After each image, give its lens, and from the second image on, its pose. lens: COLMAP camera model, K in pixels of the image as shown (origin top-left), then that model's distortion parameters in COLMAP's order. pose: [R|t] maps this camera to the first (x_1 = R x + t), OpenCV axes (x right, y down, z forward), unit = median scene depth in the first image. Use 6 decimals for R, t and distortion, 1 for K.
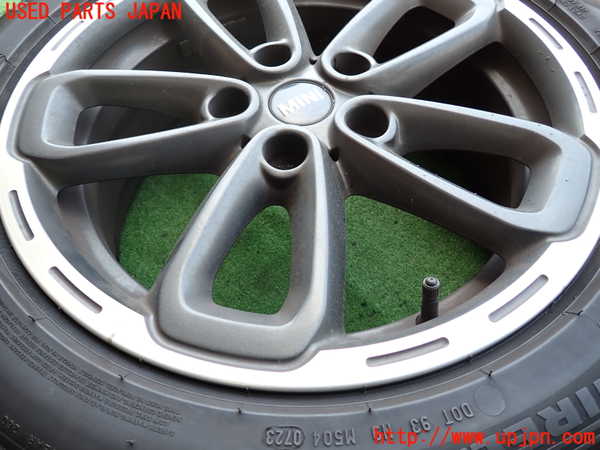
lens RADIAL K [[440.6, 0, 300.0], [0, 440.6, 225.0], [0, 0, 1]] dist [-0.002212, -0.001528]
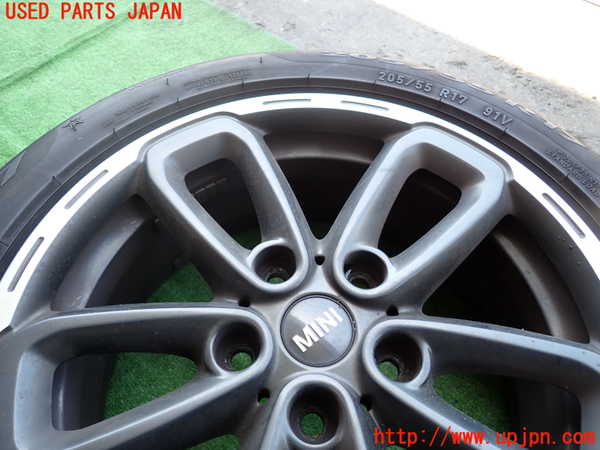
lens RADIAL K [[440.6, 0, 300.0], [0, 440.6, 225.0], [0, 0, 1]] dist [-0.002212, -0.001528]
pose [[0.989759, -0.093299, 0.108037, -0.105420], [0.092744, 0.995638, 0.010163, -0.485711], [-0.108514, -0.000039, 0.994095, 0.126960]]
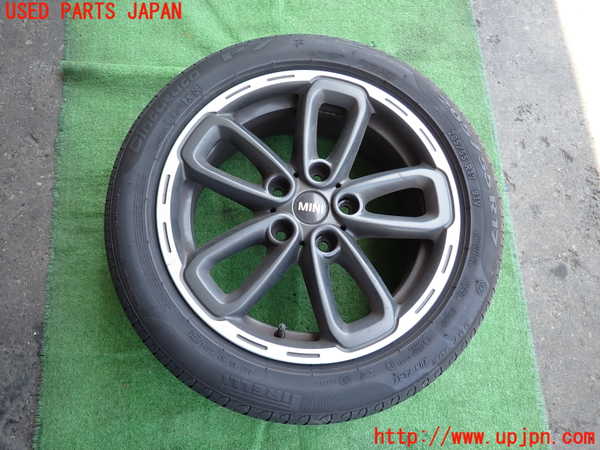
lens RADIAL K [[440.6, 0, 300.0], [0, 440.6, 225.0], [0, 0, 1]] dist [-0.002212, -0.001528]
pose [[0.780592, 0.620601, -0.074365, 0.148887], [-0.570513, 0.756035, 0.320822, -0.781336], [0.255325, -0.208005, 0.944216, -0.787777]]
